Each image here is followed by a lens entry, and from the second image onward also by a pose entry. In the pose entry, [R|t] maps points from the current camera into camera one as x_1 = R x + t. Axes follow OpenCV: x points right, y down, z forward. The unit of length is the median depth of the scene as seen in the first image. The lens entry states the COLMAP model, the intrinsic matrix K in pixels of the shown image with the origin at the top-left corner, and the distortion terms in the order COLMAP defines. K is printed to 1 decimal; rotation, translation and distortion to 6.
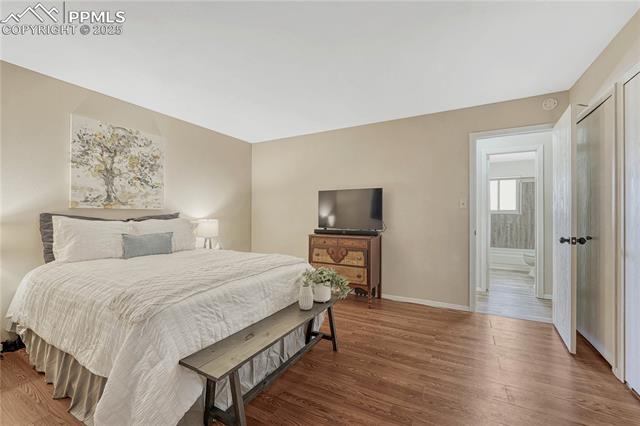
lens RADIAL K [[266.2, 0, 322.7], [0, 266.2, 212.9], [0, 0, 1]] dist [-0.004725, 0.000646]
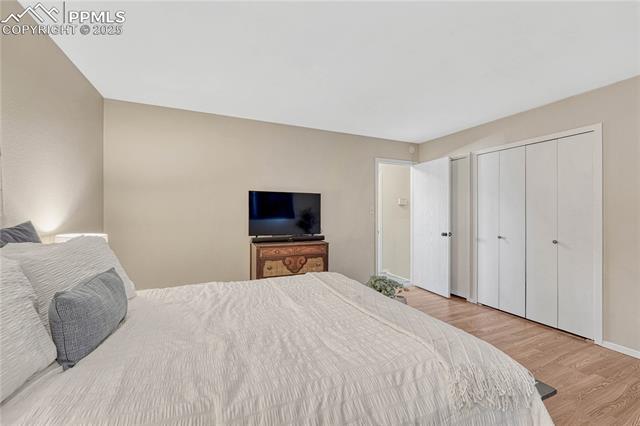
lens RADIAL K [[266.2, 0, 319.2], [0, 266.2, 213.7], [0, 0, 1]] dist [-0.004725, 0.000646]
pose [[0.600798, -0.004268, 0.799390, -0.632011], [-0.011088, 0.999845, 0.013672, -0.029963], [-0.799324, -0.017077, 0.600657, 0.395020]]
